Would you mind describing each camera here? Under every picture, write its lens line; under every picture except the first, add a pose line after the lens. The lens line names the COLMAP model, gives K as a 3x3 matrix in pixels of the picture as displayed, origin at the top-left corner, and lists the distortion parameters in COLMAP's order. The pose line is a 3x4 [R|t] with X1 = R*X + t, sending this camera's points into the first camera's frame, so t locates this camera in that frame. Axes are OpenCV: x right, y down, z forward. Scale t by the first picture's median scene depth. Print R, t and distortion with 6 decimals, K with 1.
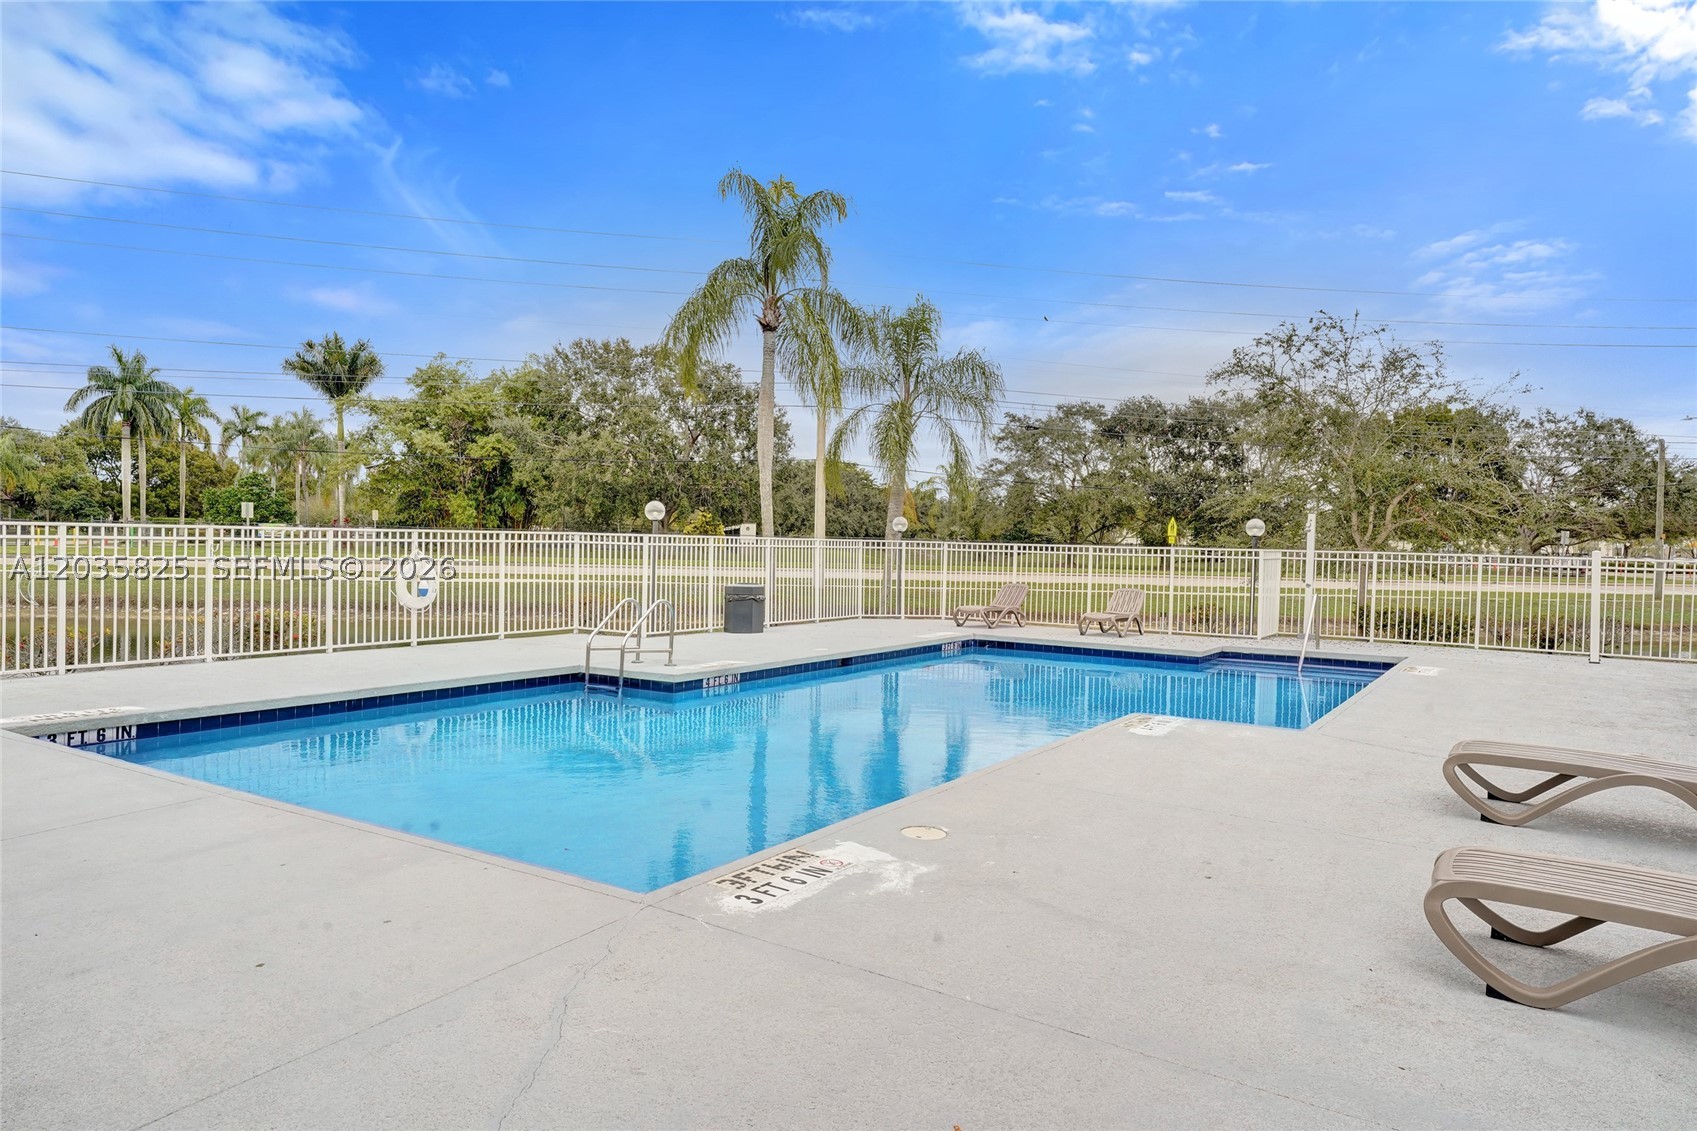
lens RADIAL K [[1112.2, 0, 847.6], [0, 1112.2, 561.4], [0, 0, 1]] dist [0.020435, 0.000114]
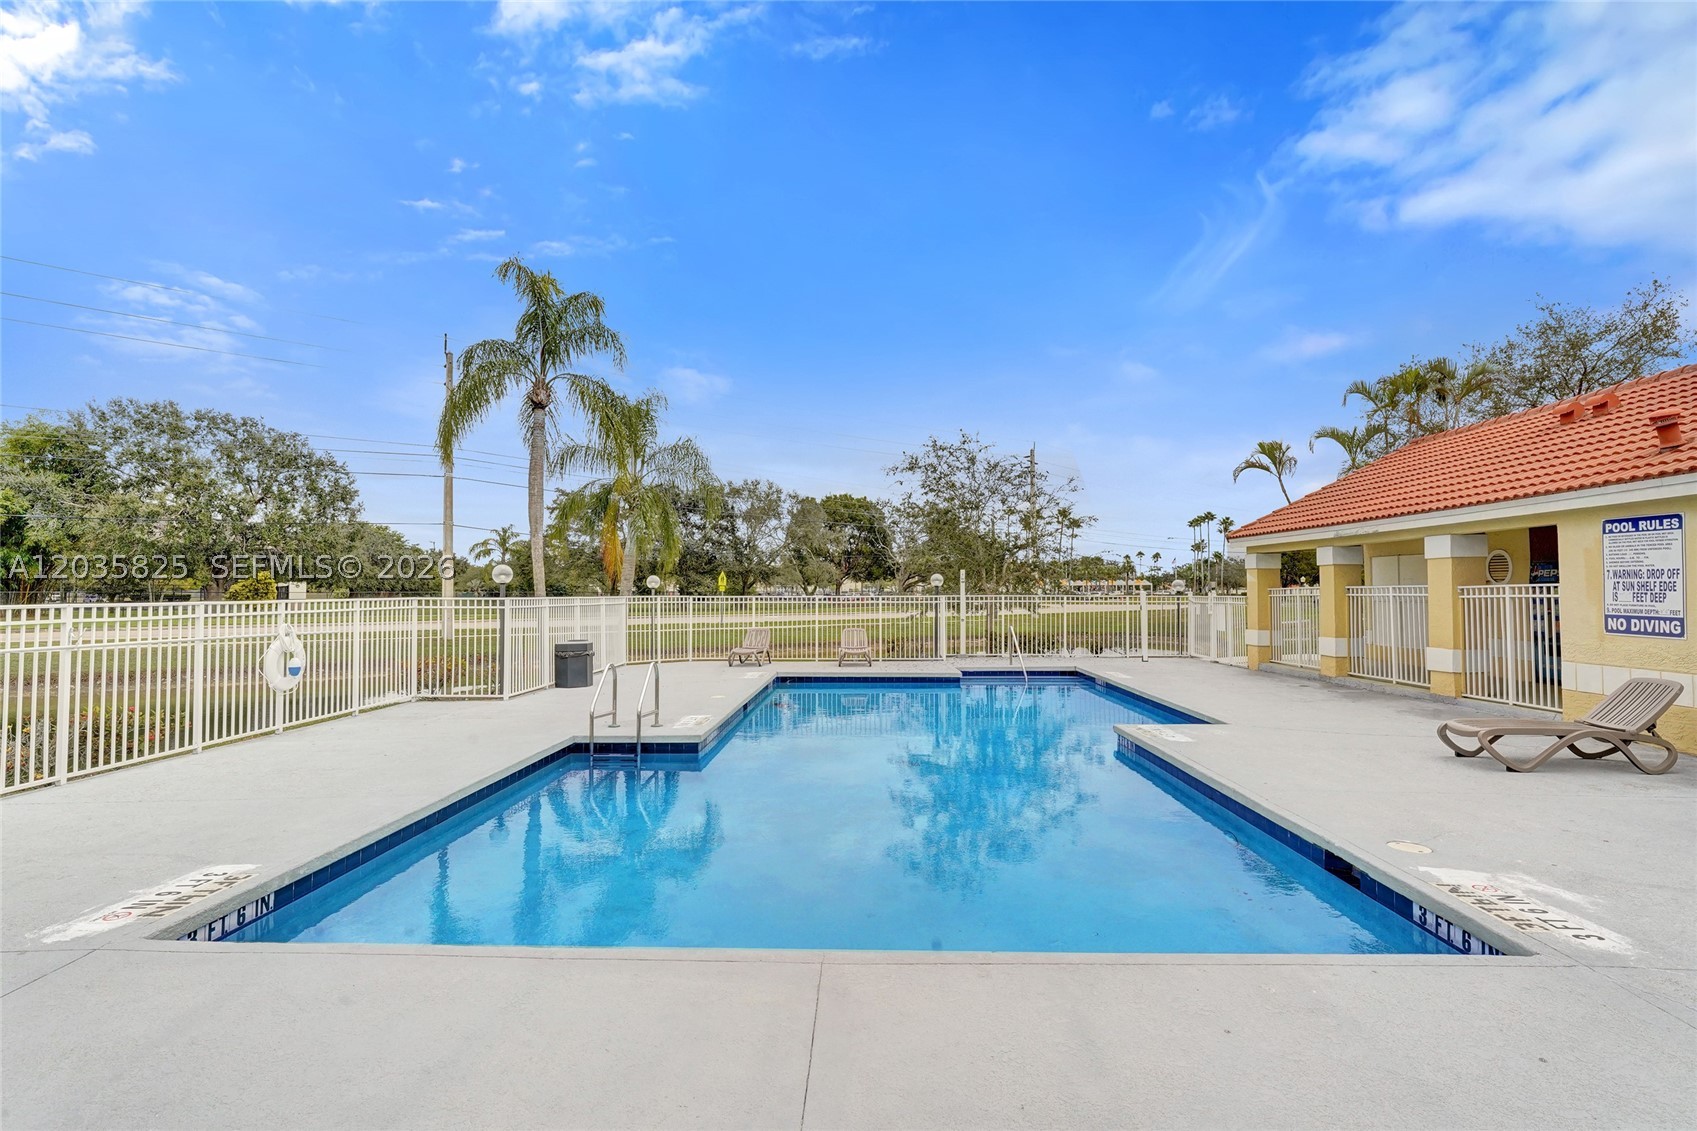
lens RADIAL K [[842.1, 0, 849.4], [0, 842.1, 563.2], [0, 0, 1]] dist [-0.007278, -0.000925]
pose [[0.854362, -0.006931, 0.519631, -0.343974], [0.032068, 0.998709, -0.039403, -0.016905], [-0.518687, 0.050328, 0.853481, 0.198969]]
